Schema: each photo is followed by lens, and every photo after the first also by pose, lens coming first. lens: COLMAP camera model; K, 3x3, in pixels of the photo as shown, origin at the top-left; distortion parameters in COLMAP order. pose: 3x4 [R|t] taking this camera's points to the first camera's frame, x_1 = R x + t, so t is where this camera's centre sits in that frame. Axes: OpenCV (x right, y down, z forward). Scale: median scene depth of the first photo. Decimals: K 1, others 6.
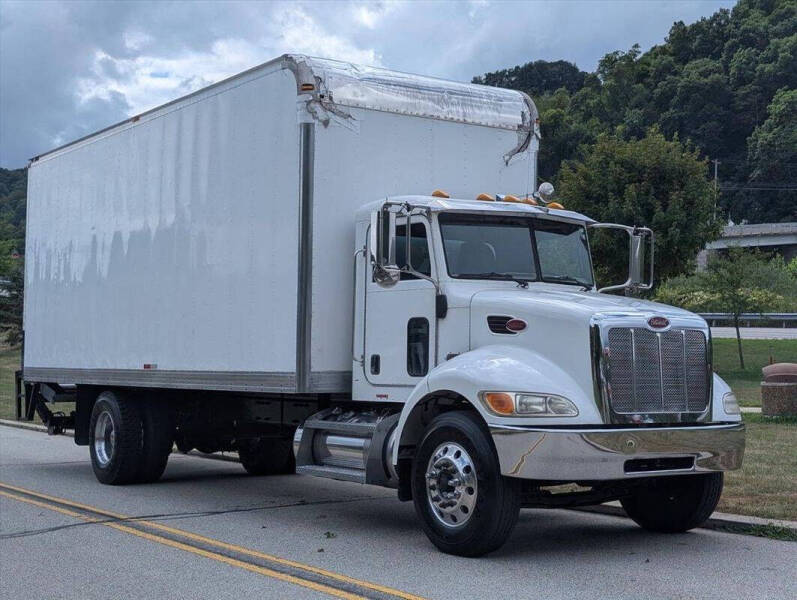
lens RADIAL K [[1237.9, 0, 435.1], [0, 1237.9, 283.3], [0, 0, 1]] dist [0.101168, 0.051688]
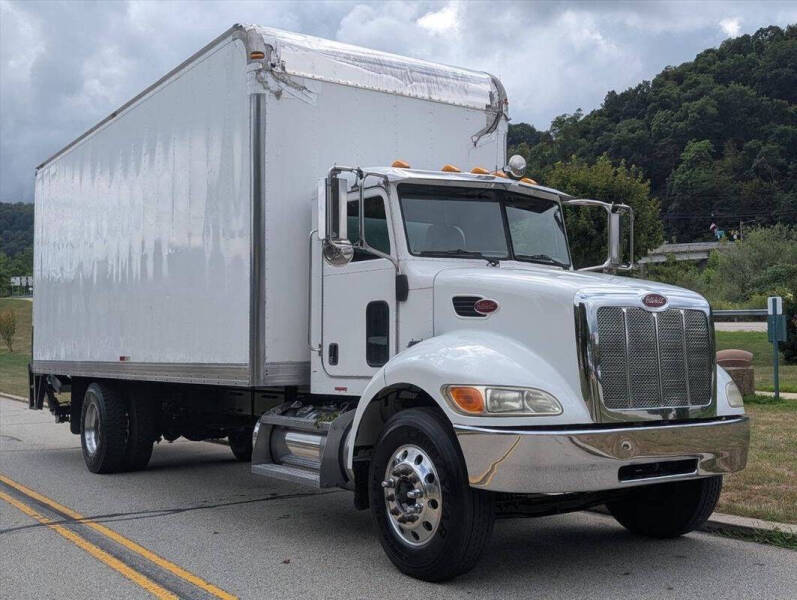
lens RADIAL K [[924.9, 0, 412.8], [0, 924.9, 305.5], [0, 0, 1]] dist [0.118051, -0.292735]
pose [[0.999736, -0.013616, -0.018523, 0.023090], [0.013855, 0.999821, 0.012865, 0.020963], [0.018344, -0.013118, 0.999746, 0.311249]]
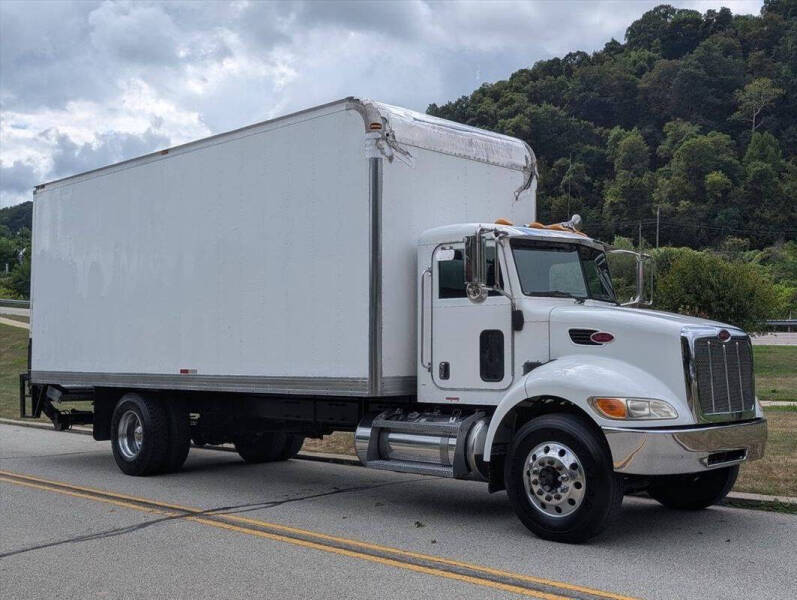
lens RADIAL K [[926.4, 0, 414.2], [0, 926.4, 298.9], [0, 0, 1]] dist [0.151853, -0.375739]
pose [[0.983458, 0.002427, 0.181122, -0.224737], [-0.003026, 0.999991, 0.003032, -0.003191], [-0.181113, -0.003530, 0.983456, 0.161347]]
